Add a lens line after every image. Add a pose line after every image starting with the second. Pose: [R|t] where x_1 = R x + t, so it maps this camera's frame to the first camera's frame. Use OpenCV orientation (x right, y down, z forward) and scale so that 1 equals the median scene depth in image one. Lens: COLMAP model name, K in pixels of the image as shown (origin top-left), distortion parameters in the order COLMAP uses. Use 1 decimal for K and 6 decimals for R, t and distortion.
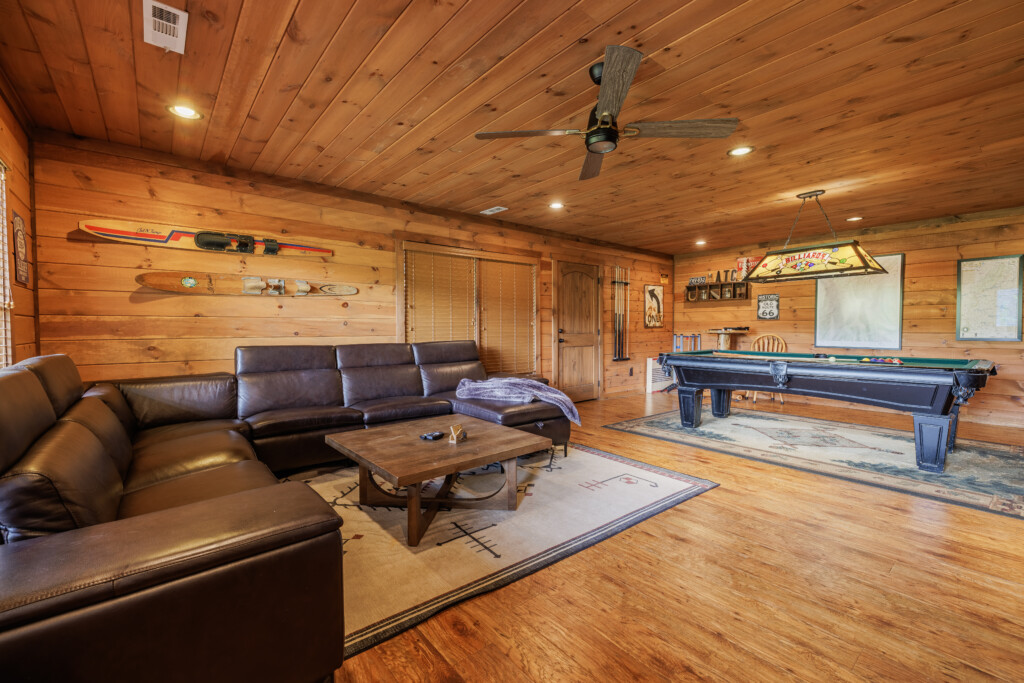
lens RADIAL K [[439.0, 0, 507.7], [0, 439.0, 335.3], [0, 0, 1]] dist [0.002013, 0.000691]
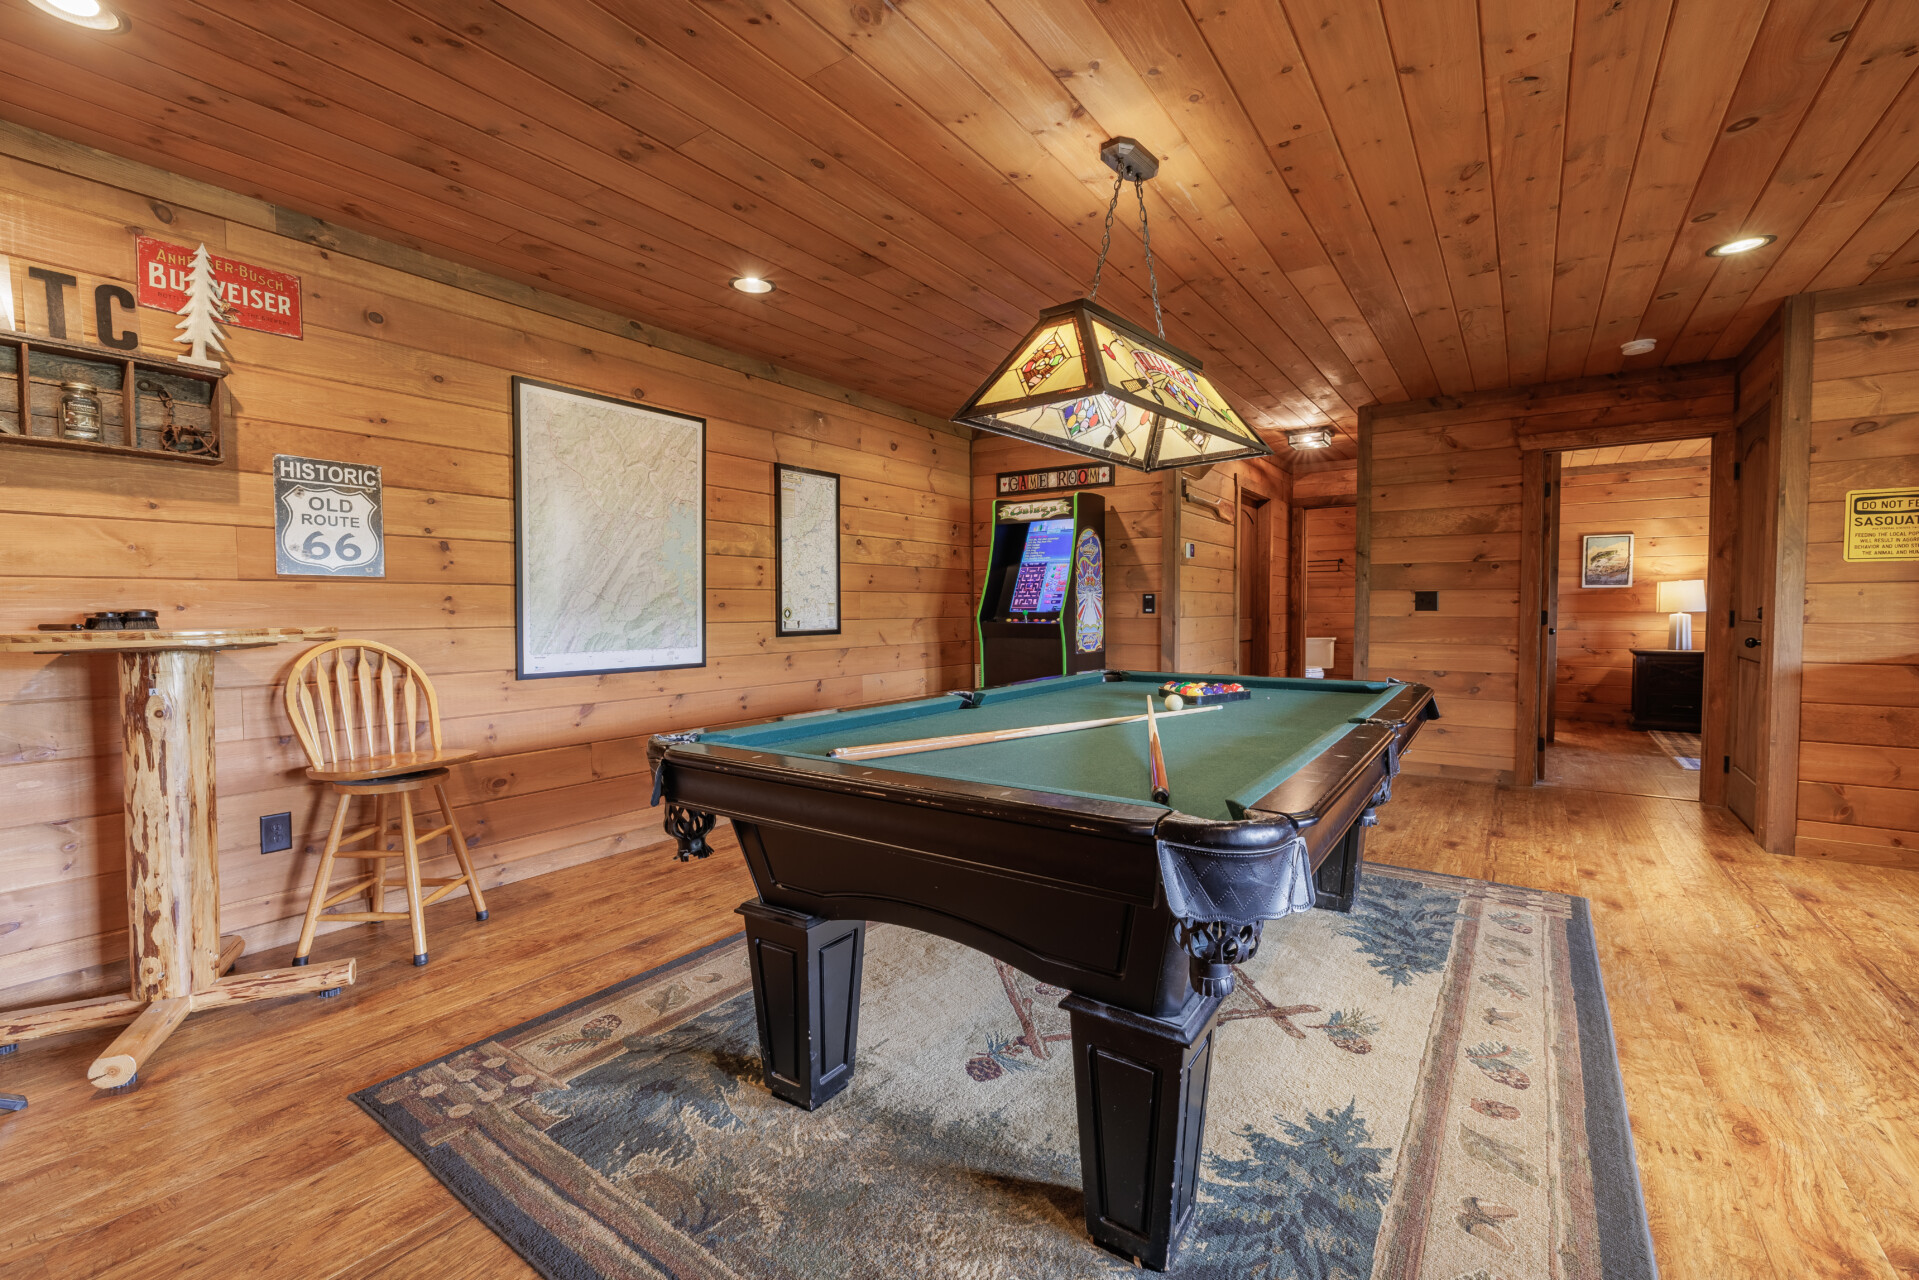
lens RADIAL K [[822.7, 0, 943.4], [0, 822.7, 633.4], [0, 0, 1]] dist [0.002013, 0.000691]
pose [[-0.258867, -0.028376, 0.965496, 0.159508], [0.021566, 0.999149, 0.035148, -0.021756], [-0.965672, 0.029921, -0.258035, 1.204472]]
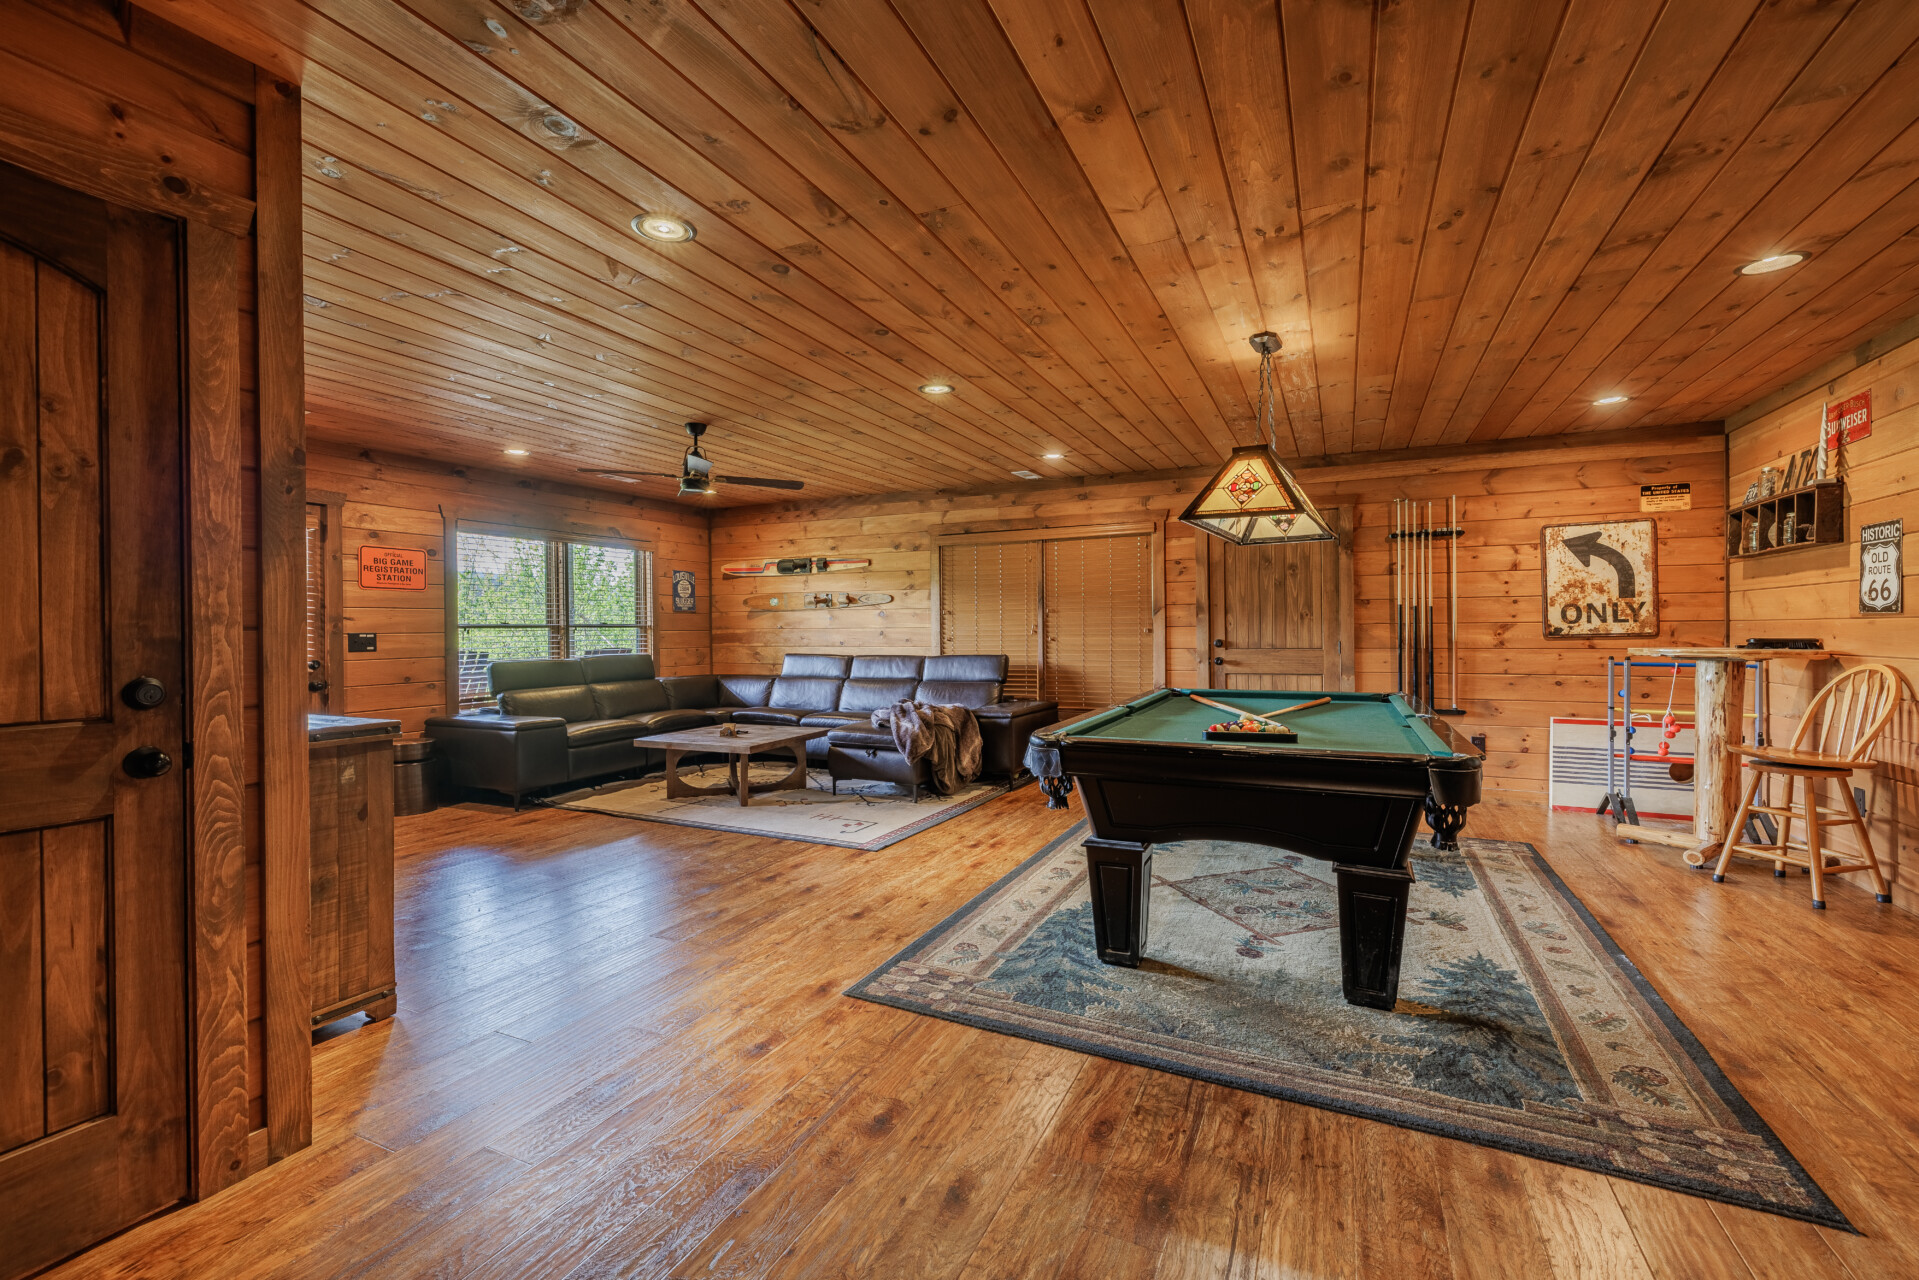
lens RADIAL K [[822.7, 0, 942.4], [0, 822.7, 635.4], [0, 0, 1]] dist [0.002013, 0.000691]
pose [[0.413487, 0.005833, -0.910492, 1.230150], [-0.009815, 0.999950, 0.001949, -0.024678], [0.910457, 0.008131, 0.413523, 0.346415]]
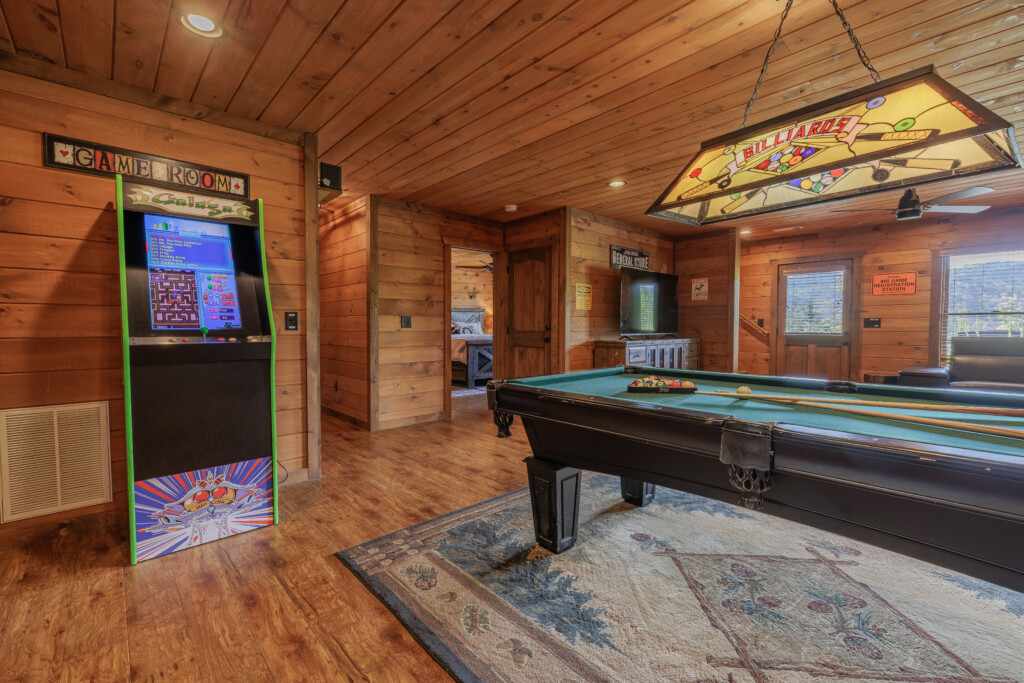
lens RADIAL K [[439.0, 0, 515.0], [0, 439.0, 338.1], [0, 0, 1]] dist [0.002013, 0.000691]
pose [[-0.998139, 0.004566, -0.060813, 0.910520], [0.001713, 0.998898, 0.046894, -0.021852], [0.060961, 0.046703, -0.997047, 1.307340]]
